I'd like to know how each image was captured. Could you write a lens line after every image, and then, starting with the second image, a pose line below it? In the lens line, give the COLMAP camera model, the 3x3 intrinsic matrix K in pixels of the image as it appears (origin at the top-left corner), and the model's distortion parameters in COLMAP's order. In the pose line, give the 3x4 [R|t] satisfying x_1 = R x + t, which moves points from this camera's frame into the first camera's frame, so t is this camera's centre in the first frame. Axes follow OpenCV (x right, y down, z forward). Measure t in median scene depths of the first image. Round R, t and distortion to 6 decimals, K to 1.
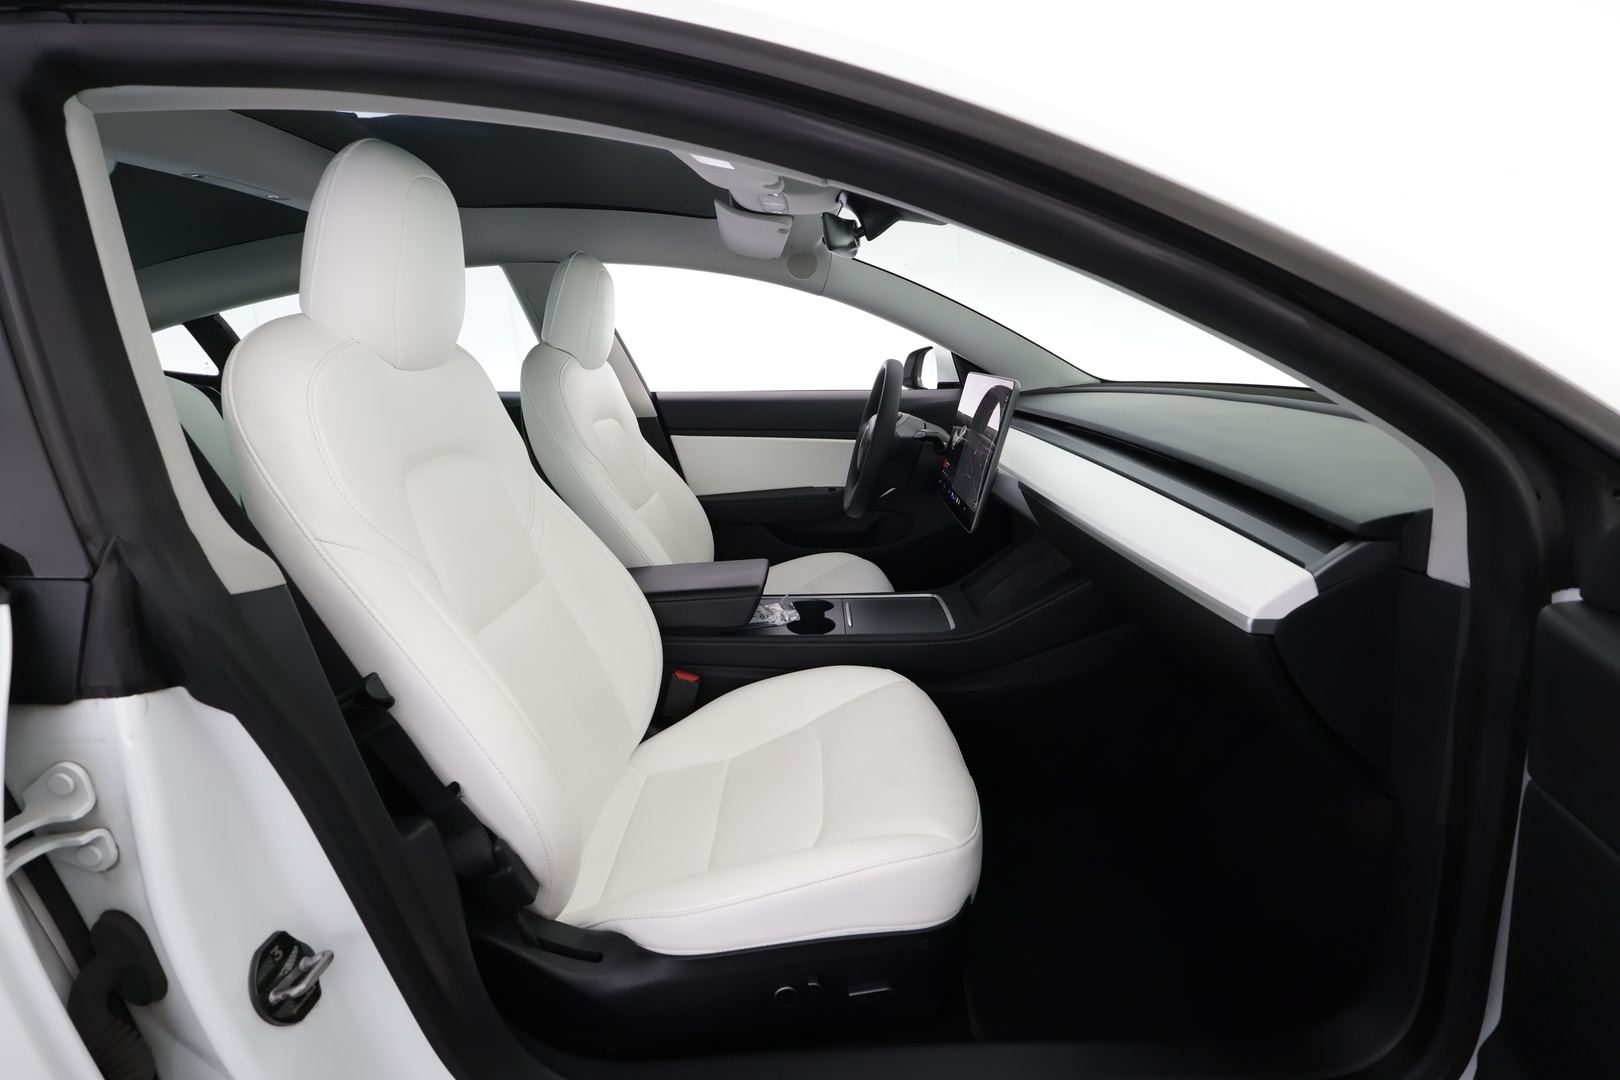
lens RADIAL K [[740.7, 0, 807.4], [0, 740.7, 549.7], [0, 0, 1]] dist [-0.000968, -0.000260]
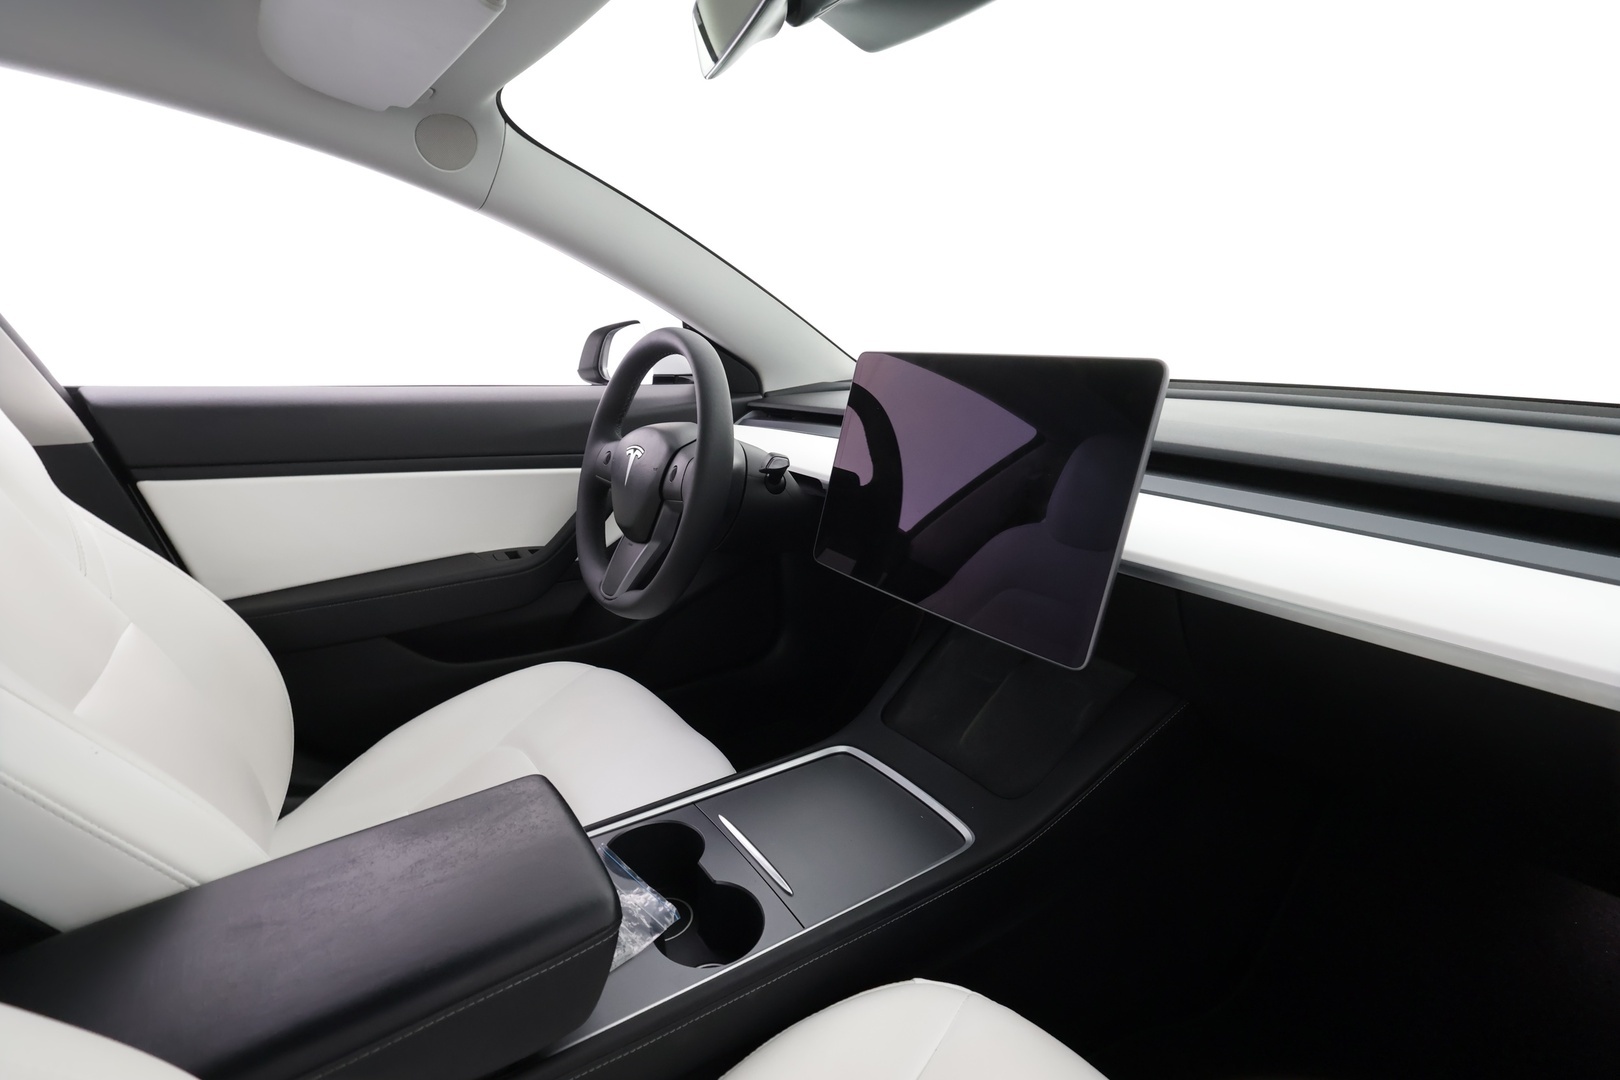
lens RADIAL K [[740.7, 0, 807.4], [0, 740.7, 549.7], [0, 0, 1]] dist [-0.000968, -0.000260]
pose [[0.814567, -0.117683, 0.568006, -0.114183], [0.113856, 0.992593, 0.042373, -0.086685], [-0.568785, 0.030155, 0.821933, 0.396173]]
